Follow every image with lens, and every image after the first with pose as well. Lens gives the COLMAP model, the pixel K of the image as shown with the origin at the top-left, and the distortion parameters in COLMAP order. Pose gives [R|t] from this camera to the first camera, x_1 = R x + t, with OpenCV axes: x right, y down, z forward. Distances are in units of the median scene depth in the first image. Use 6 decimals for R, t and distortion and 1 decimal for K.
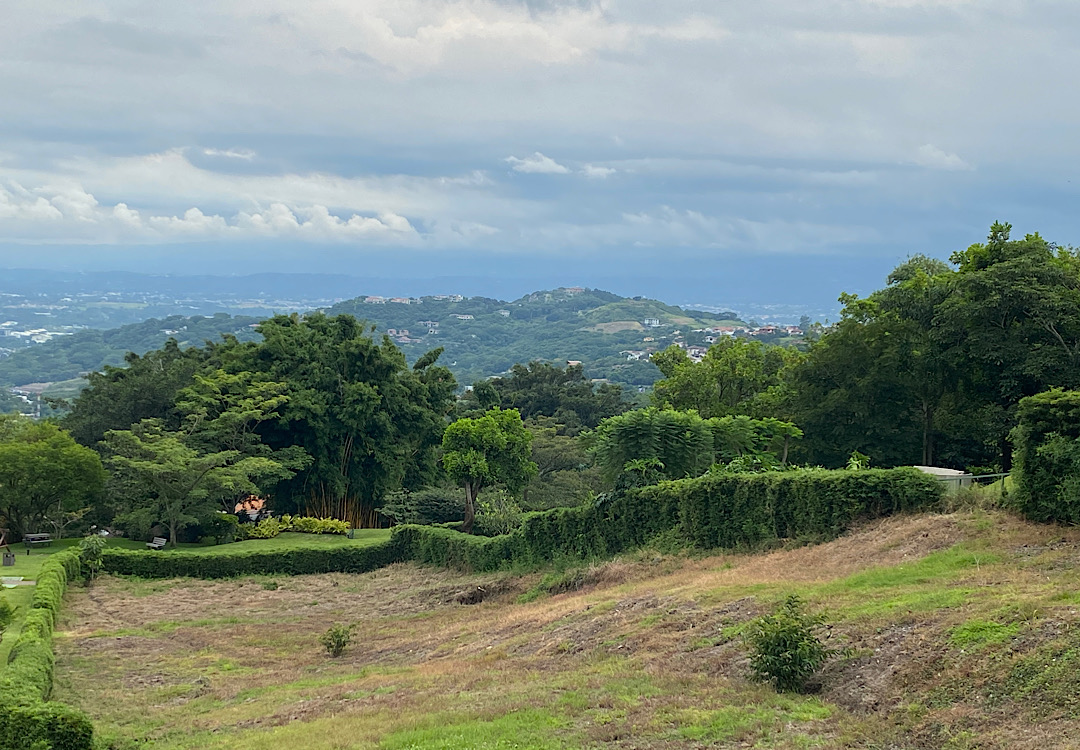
lens RADIAL K [[1616.3, 0, 540.2], [0, 1616.3, 378.0], [0, 0, 1]] dist [0.107694, 0.000000]
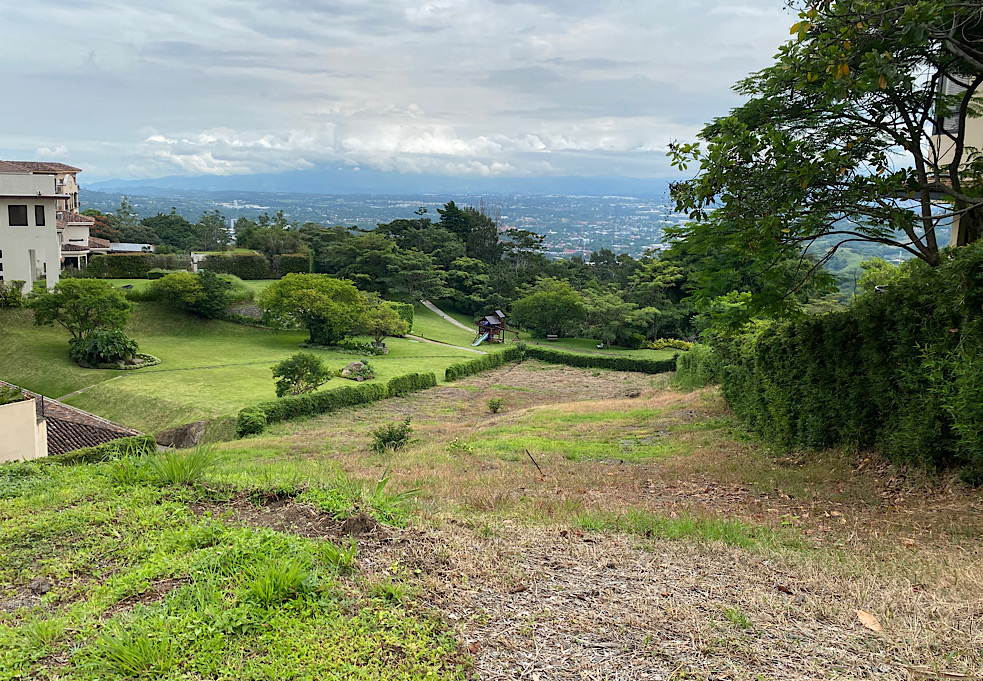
lens RADIAL K [[825.6, 0, 490.4], [0, 825.6, 335.2], [0, 0, 1]] dist [0.131371, 0.001490]
pose [[0.773979, 0.097018, -0.625734, 0.283546], [-0.025582, 0.992177, 0.122192, -0.031580], [0.632694, -0.078567, 0.770406, 0.092818]]
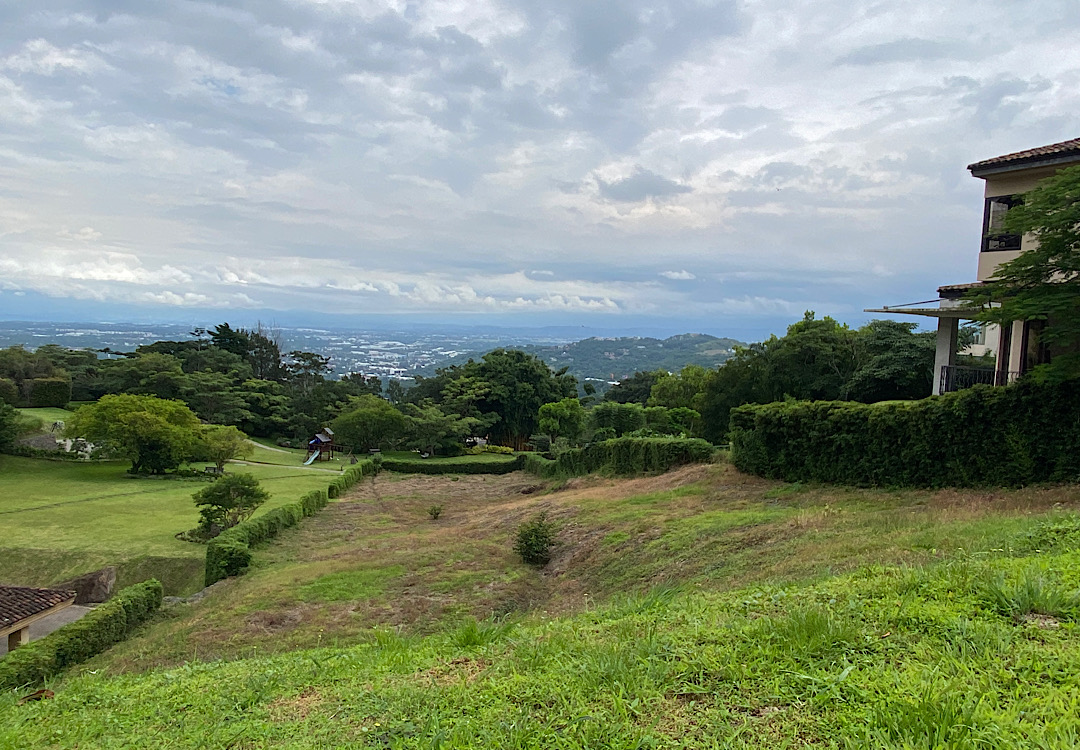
lens RADIAL K [[746.3, 0, 554.6], [0, 746.3, 357.4], [0, 0, 1]] dist [0.021579, -0.009067]
pose [[0.983825, 0.010630, -0.178817, 0.104105], [-0.014518, 0.999686, -0.020446, -0.011172], [0.178543, 0.022712, 0.983670, 0.035755]]
